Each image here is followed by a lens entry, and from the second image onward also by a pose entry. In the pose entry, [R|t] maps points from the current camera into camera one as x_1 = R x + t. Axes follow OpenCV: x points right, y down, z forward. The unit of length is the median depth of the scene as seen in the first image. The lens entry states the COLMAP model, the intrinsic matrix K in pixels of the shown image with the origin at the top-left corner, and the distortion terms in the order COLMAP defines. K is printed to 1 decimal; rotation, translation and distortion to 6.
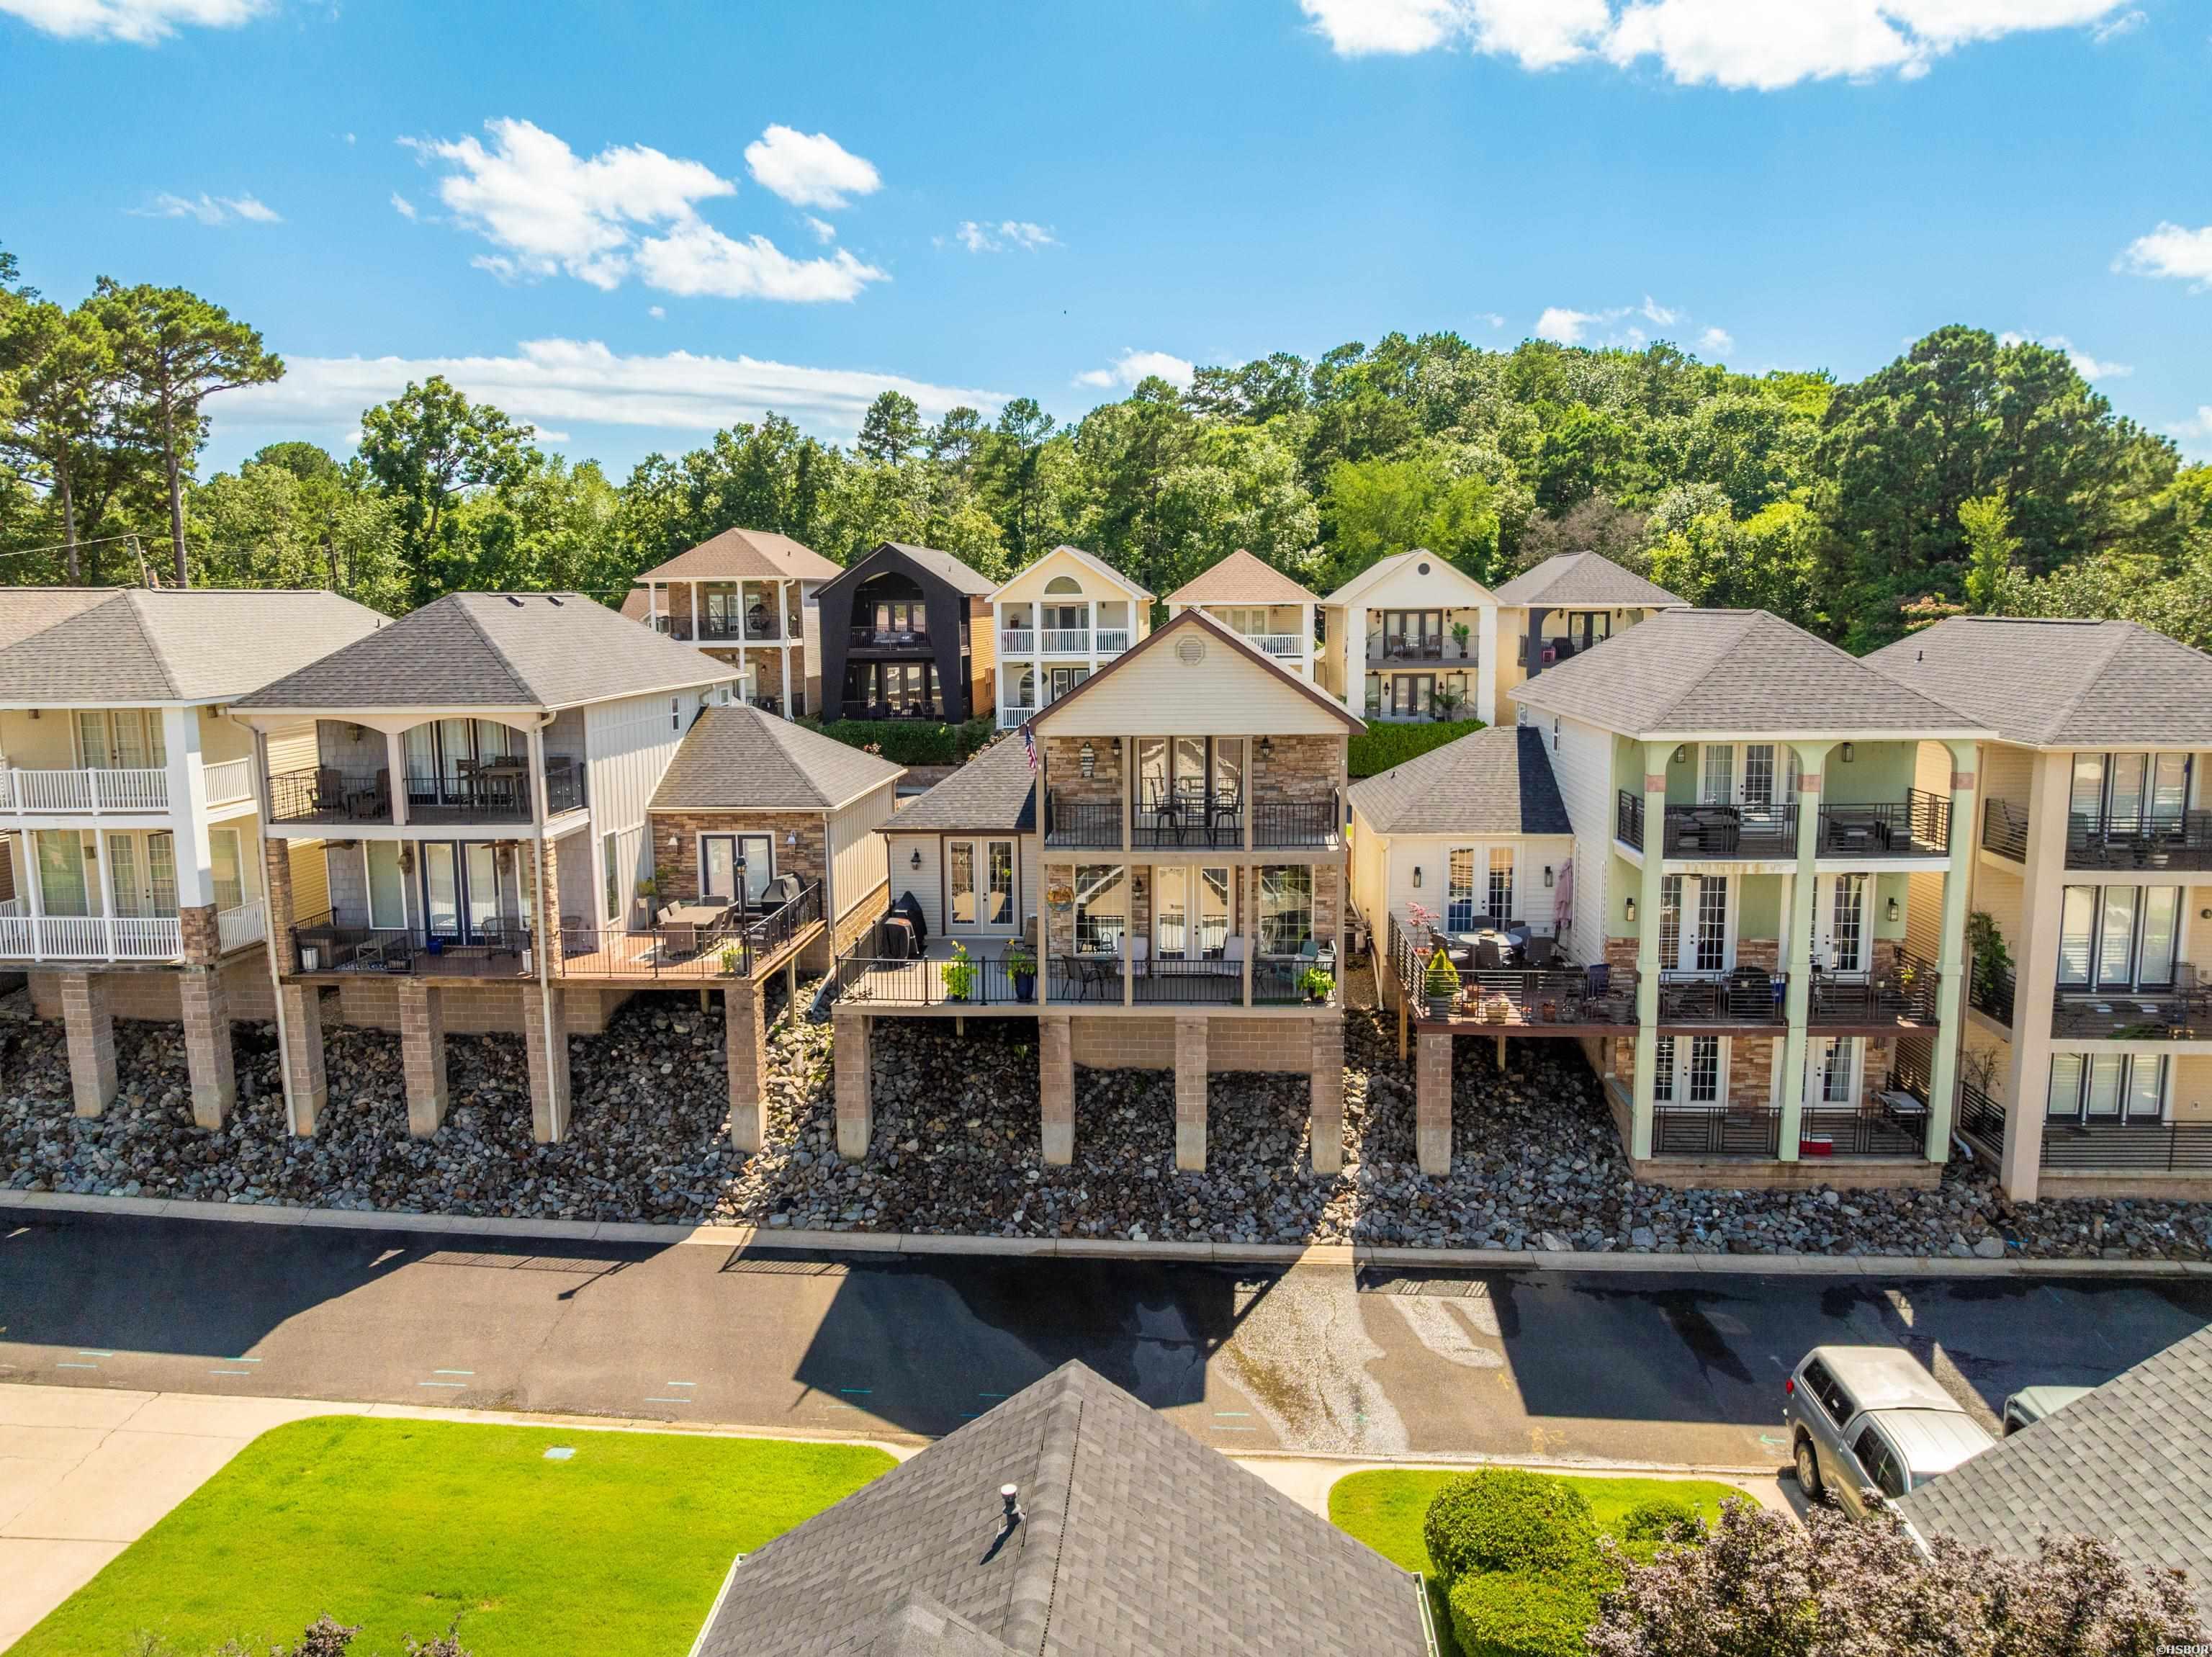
lens RADIAL K [[1520.4, 0, 1110.3], [0, 1520.4, 825.1], [0, 0, 1]] dist [0.002506, -0.061059]
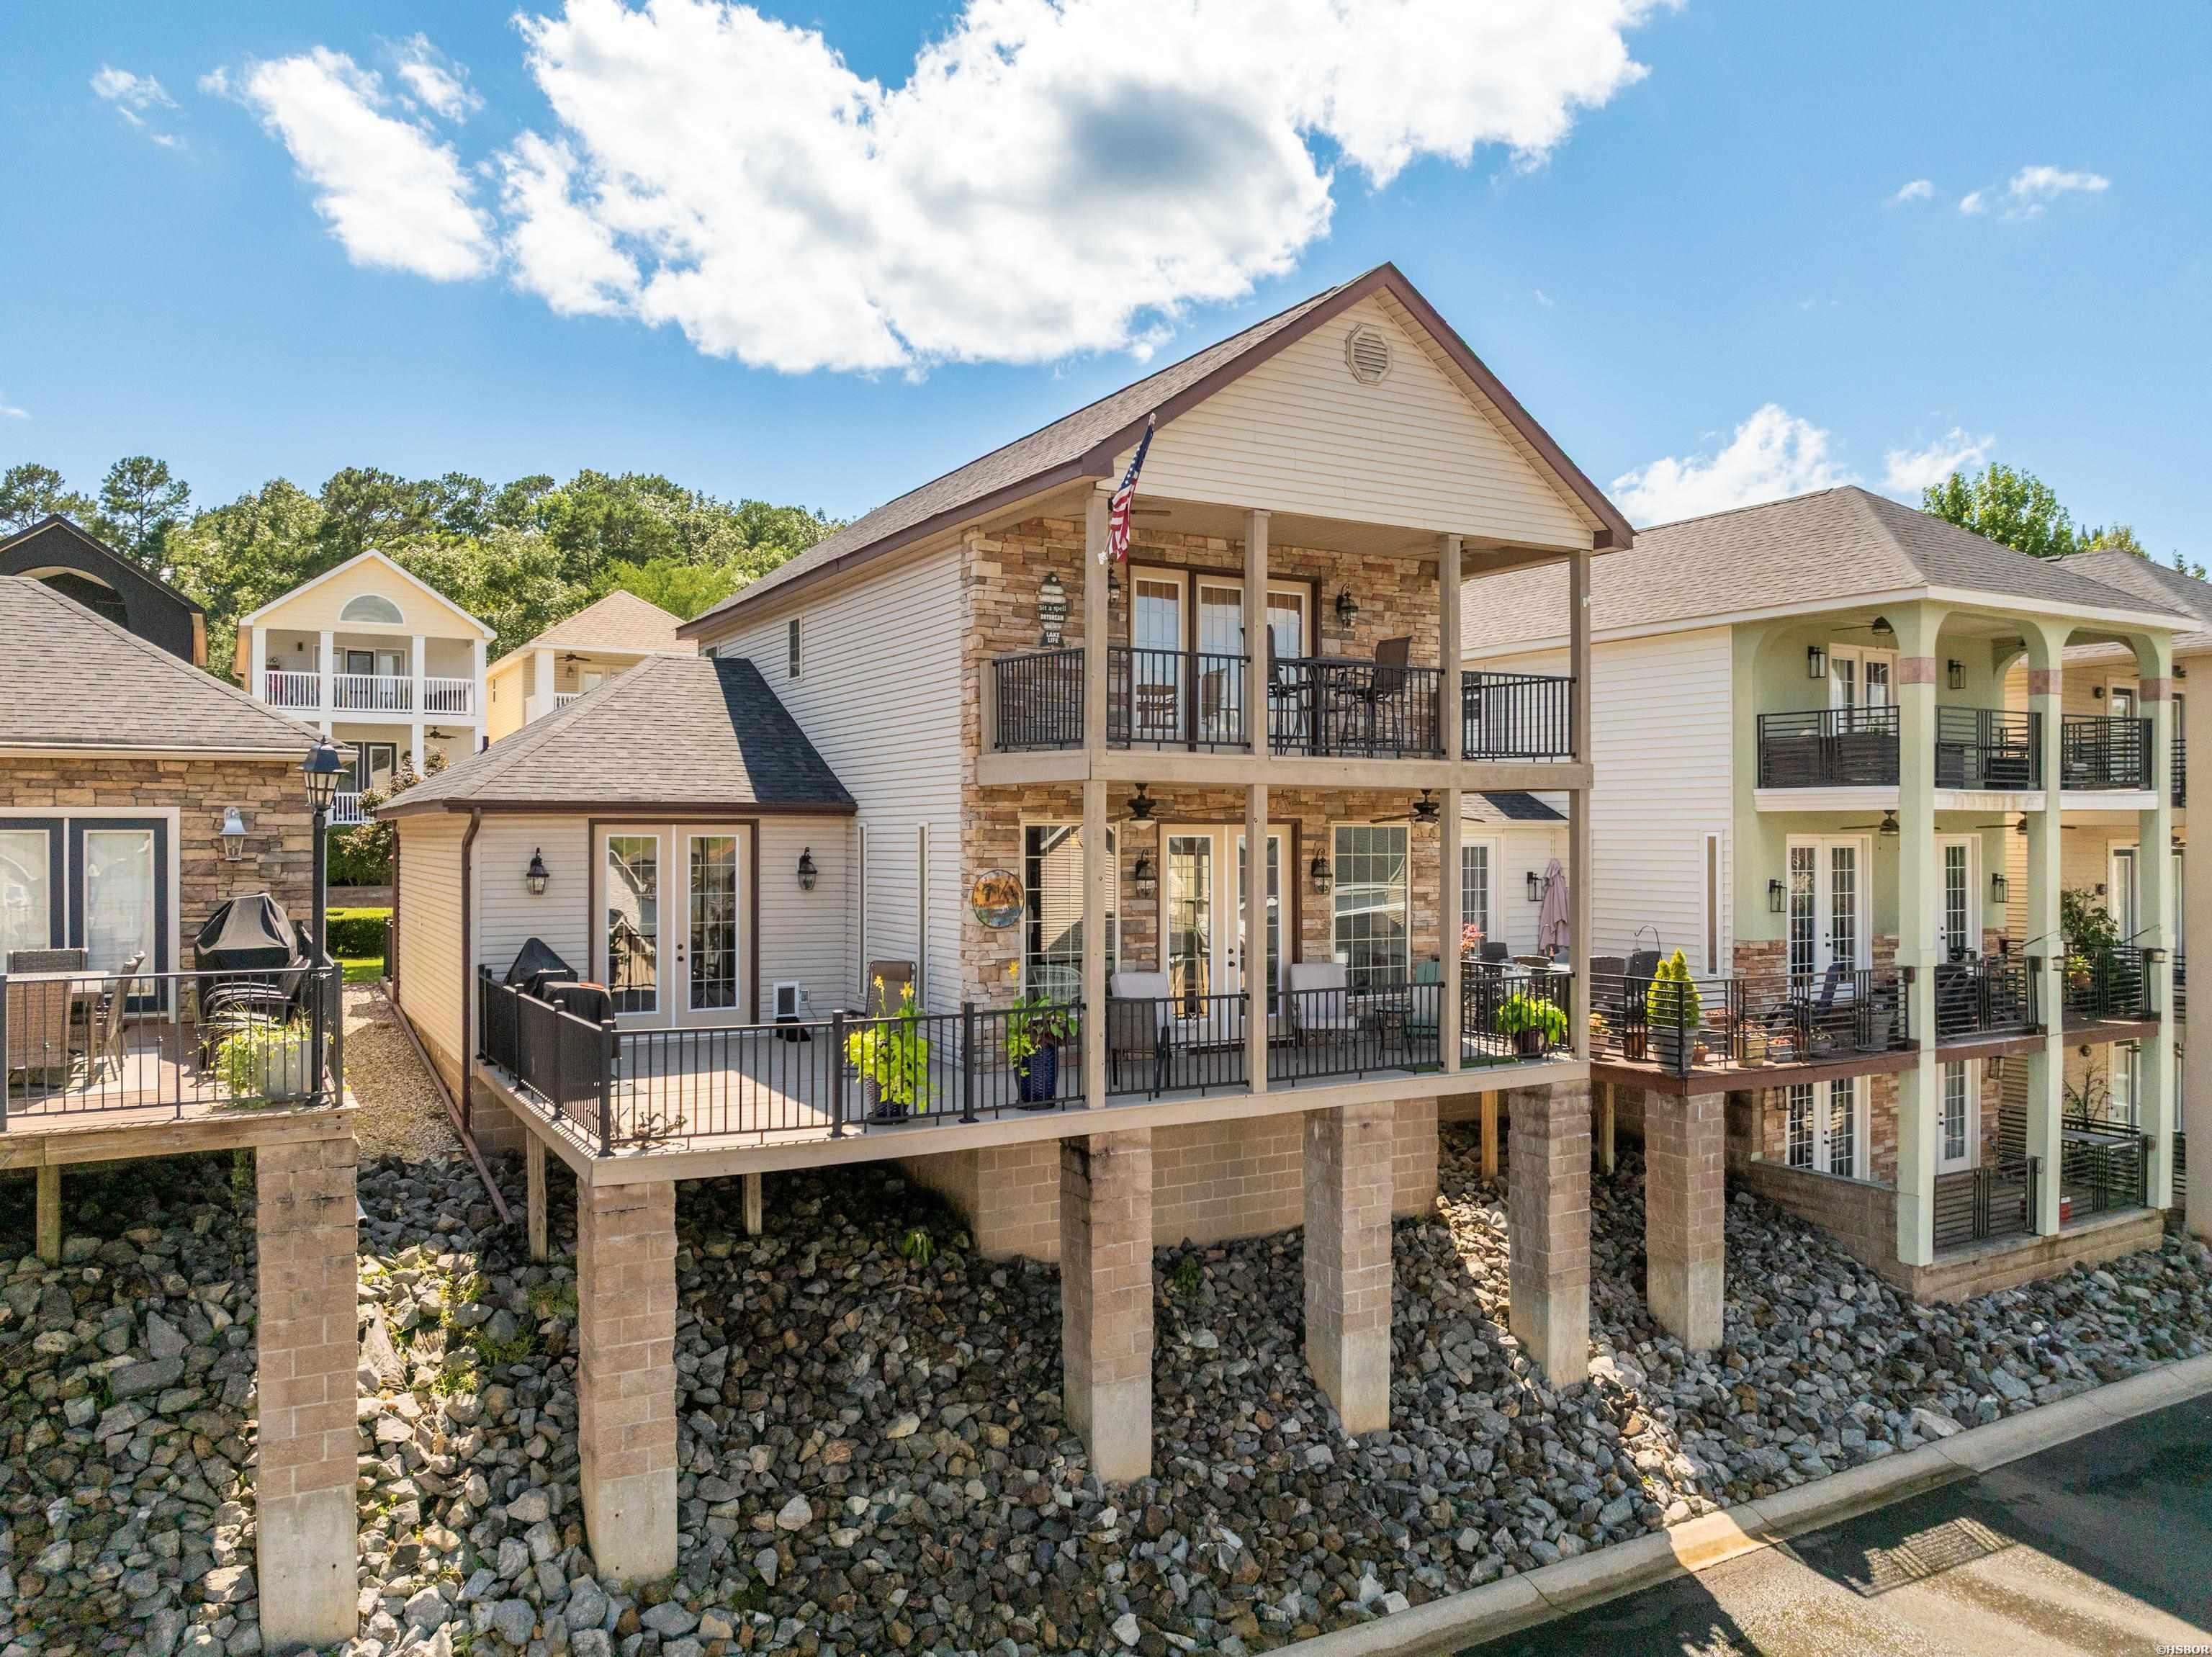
lens RADIAL K [[1562.4, 0, 1111.2], [0, 1562.4, 832.7], [0, 0, 1]] dist [-0.044631, 0.016366]
pose [[0.836868, 0.009184, 0.547328, -0.273492], [0.068866, 0.990149, -0.121910, 0.090958], [-0.543056, 0.139715, 0.827991, 0.592883]]
